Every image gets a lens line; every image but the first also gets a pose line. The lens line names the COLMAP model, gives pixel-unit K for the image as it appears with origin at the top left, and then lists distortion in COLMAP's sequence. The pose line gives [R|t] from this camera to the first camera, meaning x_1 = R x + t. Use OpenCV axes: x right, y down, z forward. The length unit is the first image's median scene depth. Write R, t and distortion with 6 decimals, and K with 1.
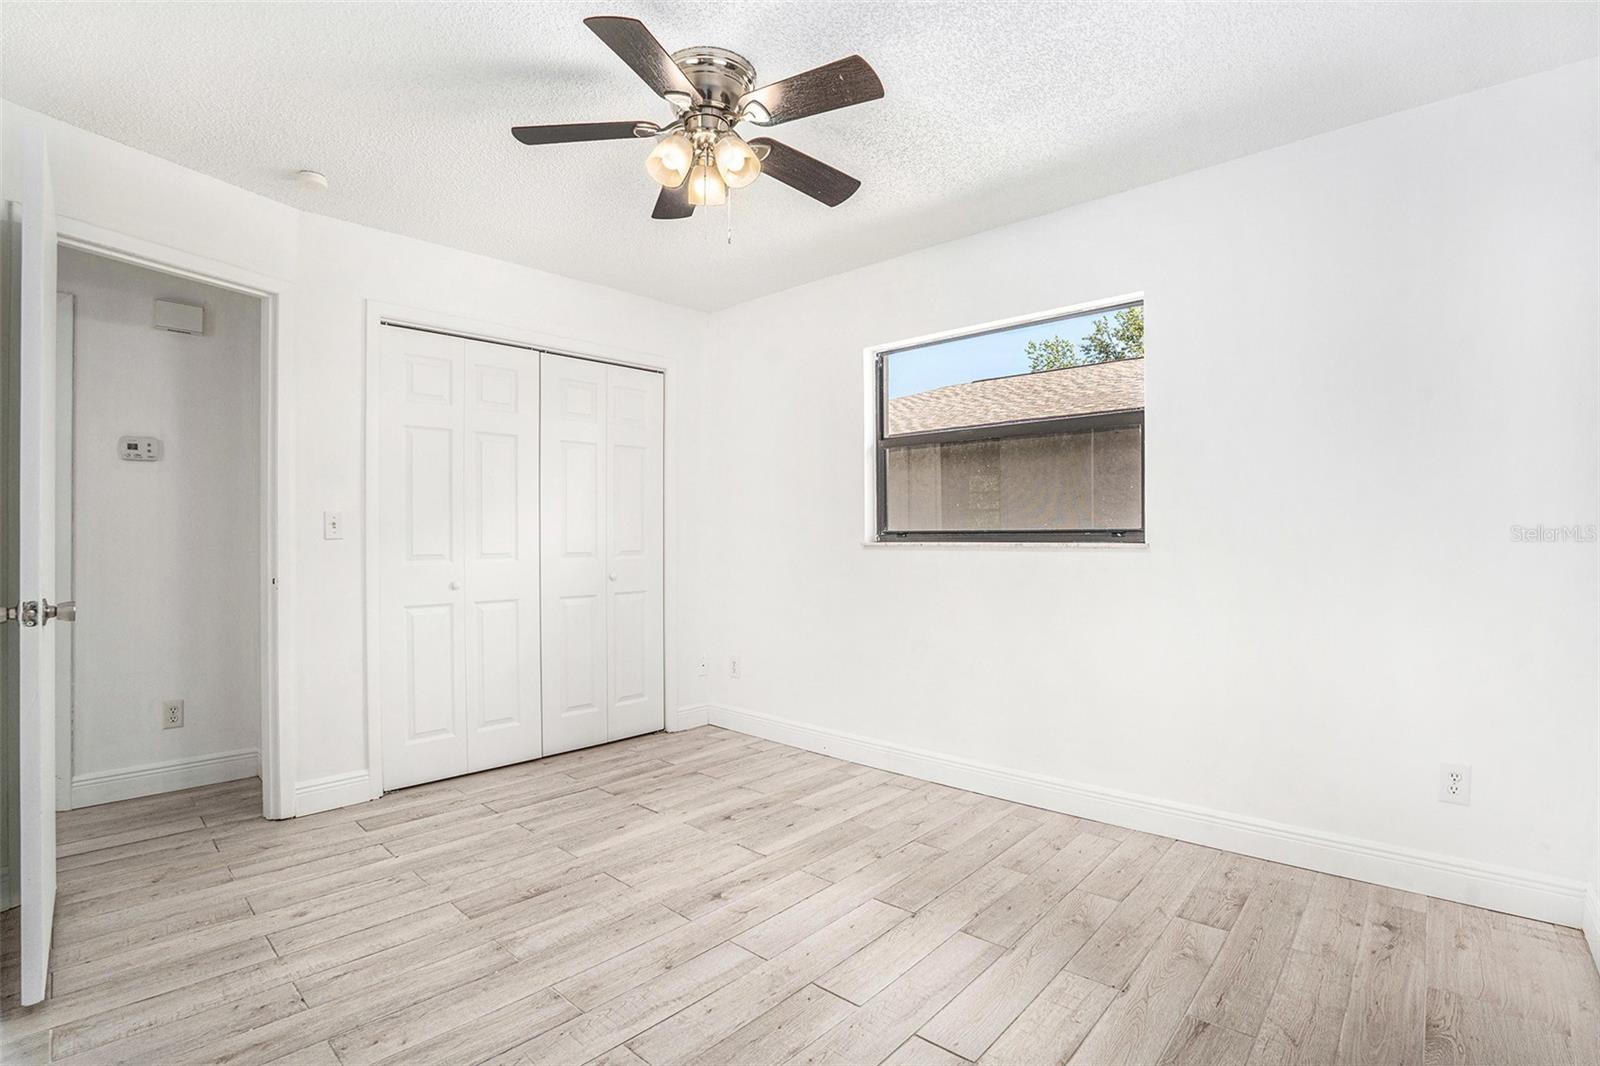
lens RADIAL K [[741.9, 0, 794.7], [0, 741.9, 530.1], [0, 0, 1]] dist [-0.072465, 0.000768]
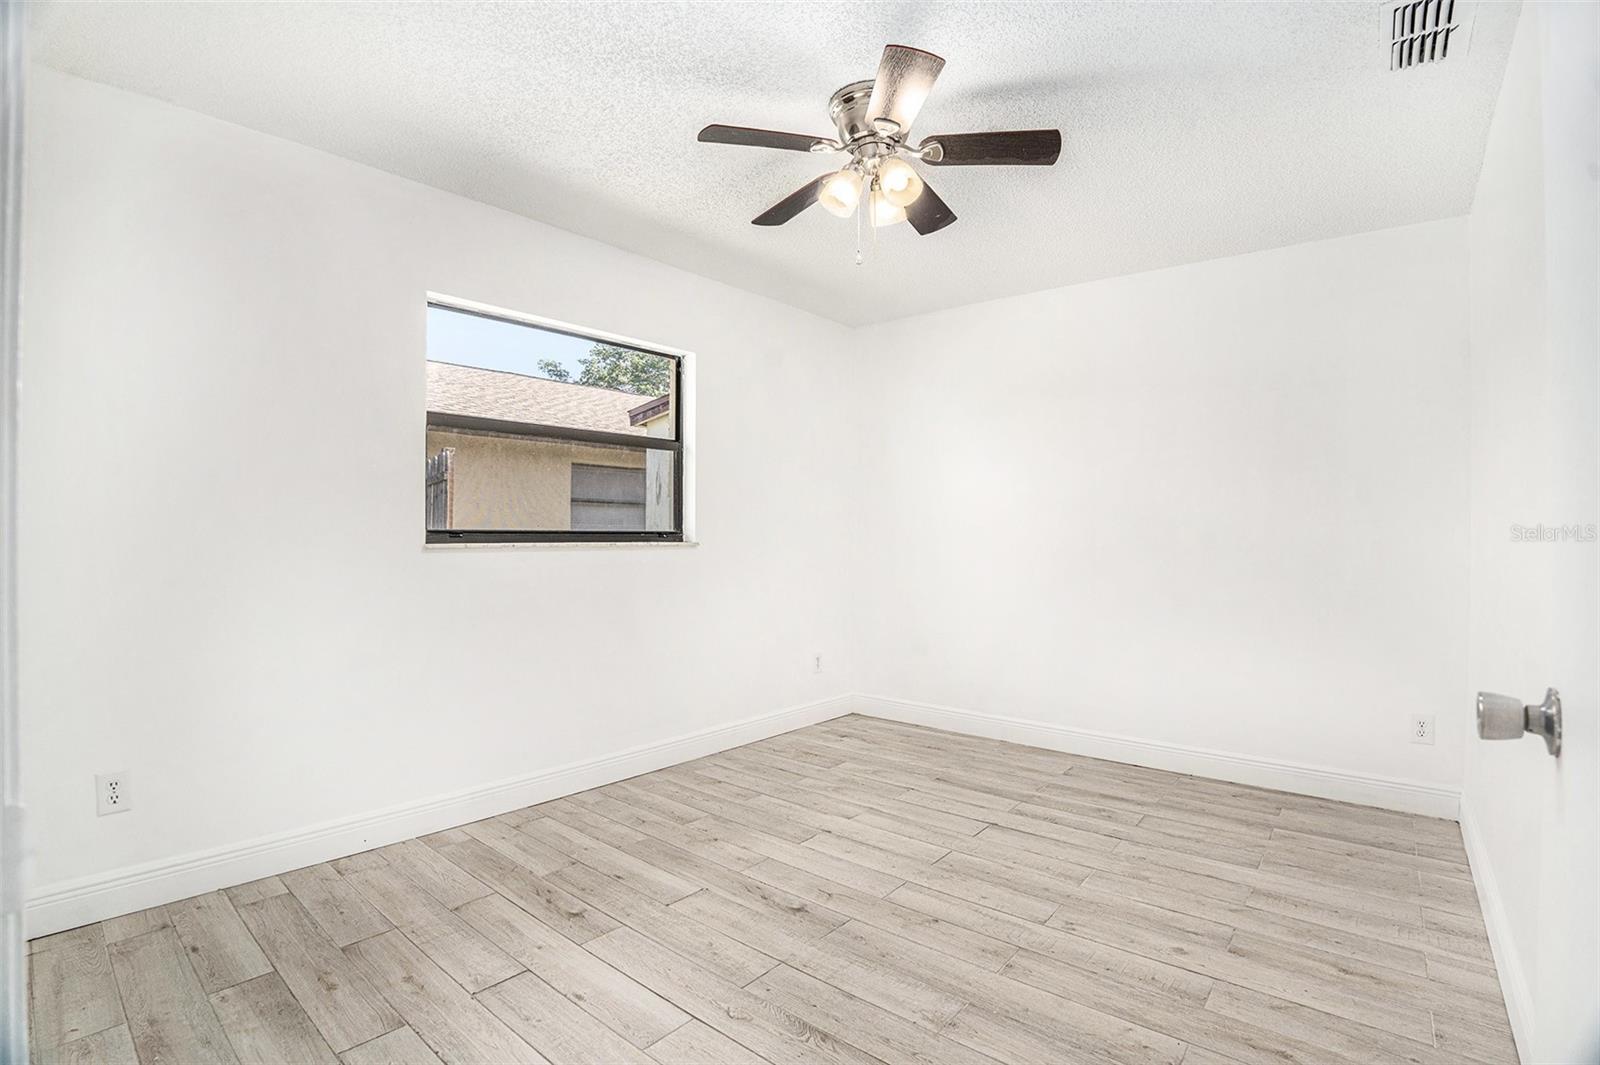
lens RADIAL K [[741.9, 0, 794.7], [0, 741.9, 529.6], [0, 0, 1]] dist [-0.072465, 0.000768]
pose [[-0.033743, 0.013158, 0.999344, -0.832136], [-0.013895, 0.999811, -0.013633, 0.008756], [-0.999334, -0.014346, -0.033554, 0.806426]]
